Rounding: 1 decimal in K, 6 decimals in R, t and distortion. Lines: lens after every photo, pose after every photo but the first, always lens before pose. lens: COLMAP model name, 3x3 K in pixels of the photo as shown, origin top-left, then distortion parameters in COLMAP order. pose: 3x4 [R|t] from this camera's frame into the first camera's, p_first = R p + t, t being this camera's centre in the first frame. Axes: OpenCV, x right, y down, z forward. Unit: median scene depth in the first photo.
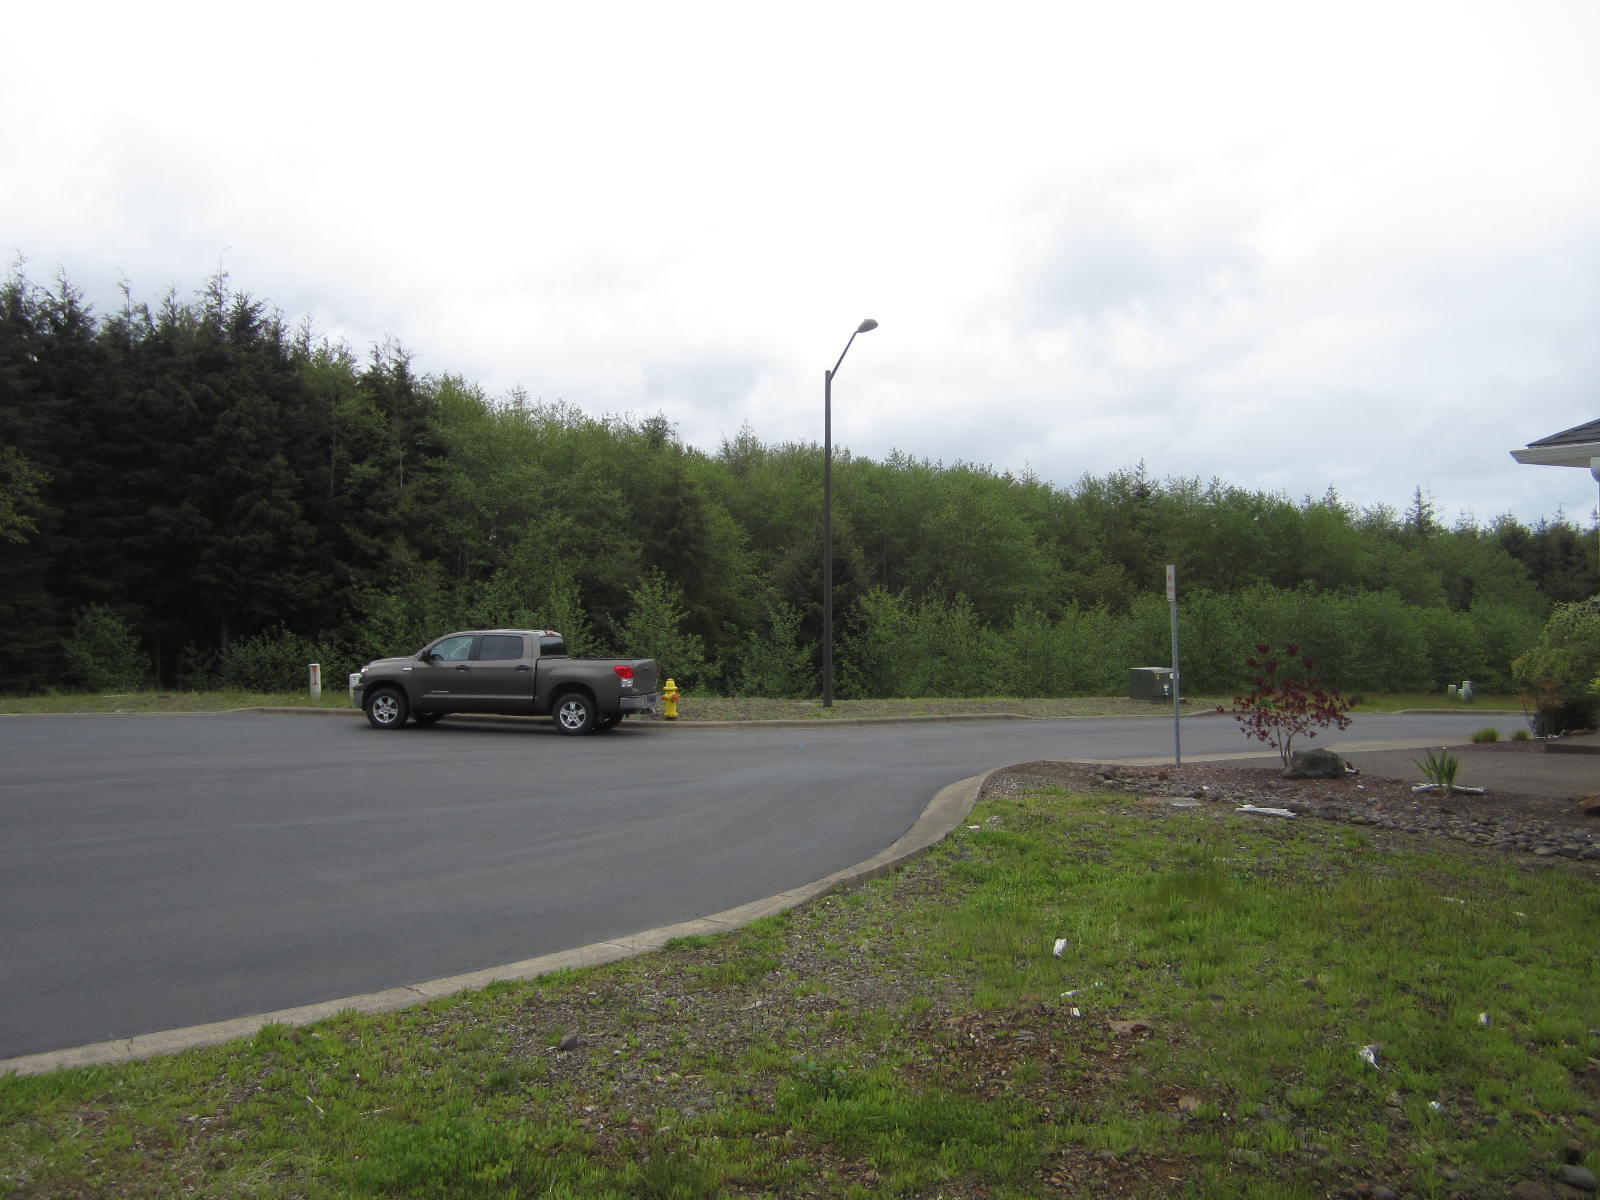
lens RADIAL K [[1347.7, 0, 803.3], [0, 1347.7, 600.9], [0, 0, 1]] dist [-0.009853, -0.001681]
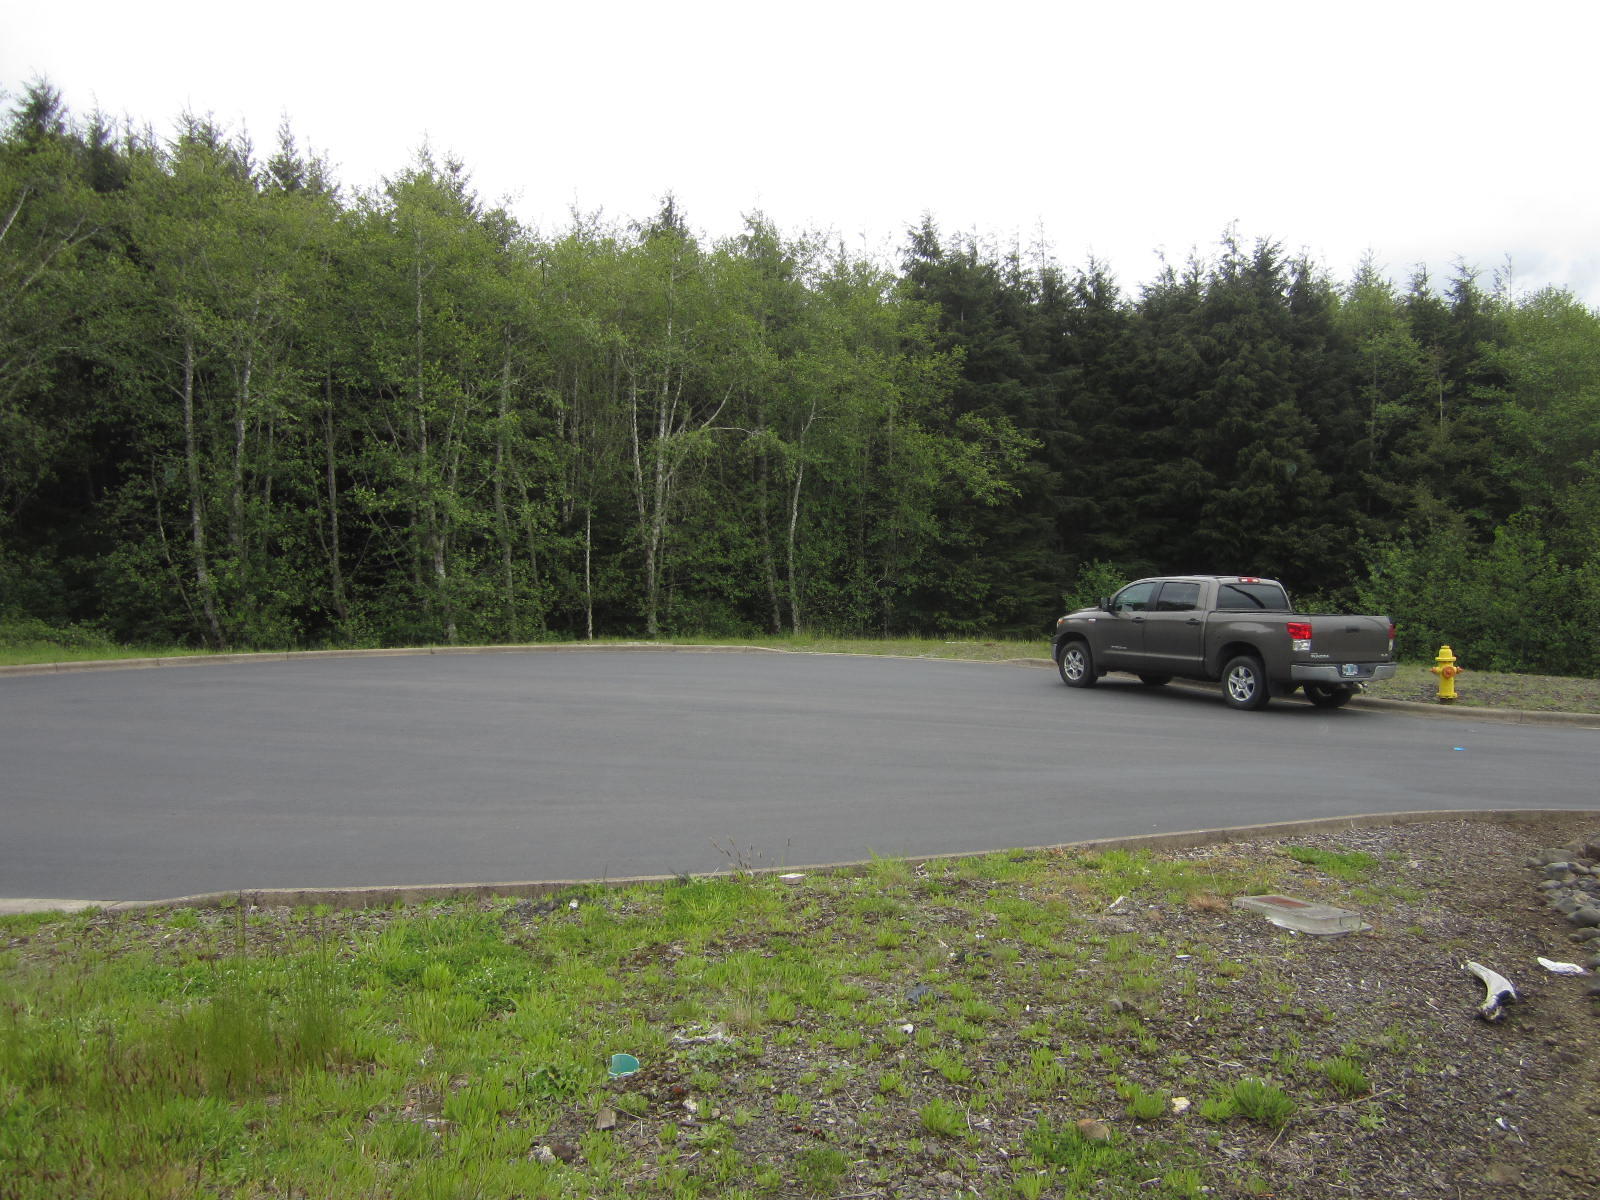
lens RADIAL K [[1347.7, 0, 803.3], [0, 1347.7, 600.9], [0, 0, 1]] dist [-0.009853, -0.001681]
pose [[0.625875, 0.015109, -0.779777, 0.138406], [0.004175, 0.999733, 0.022722, 0.008544], [0.779912, -0.017477, 0.625645, 0.150753]]
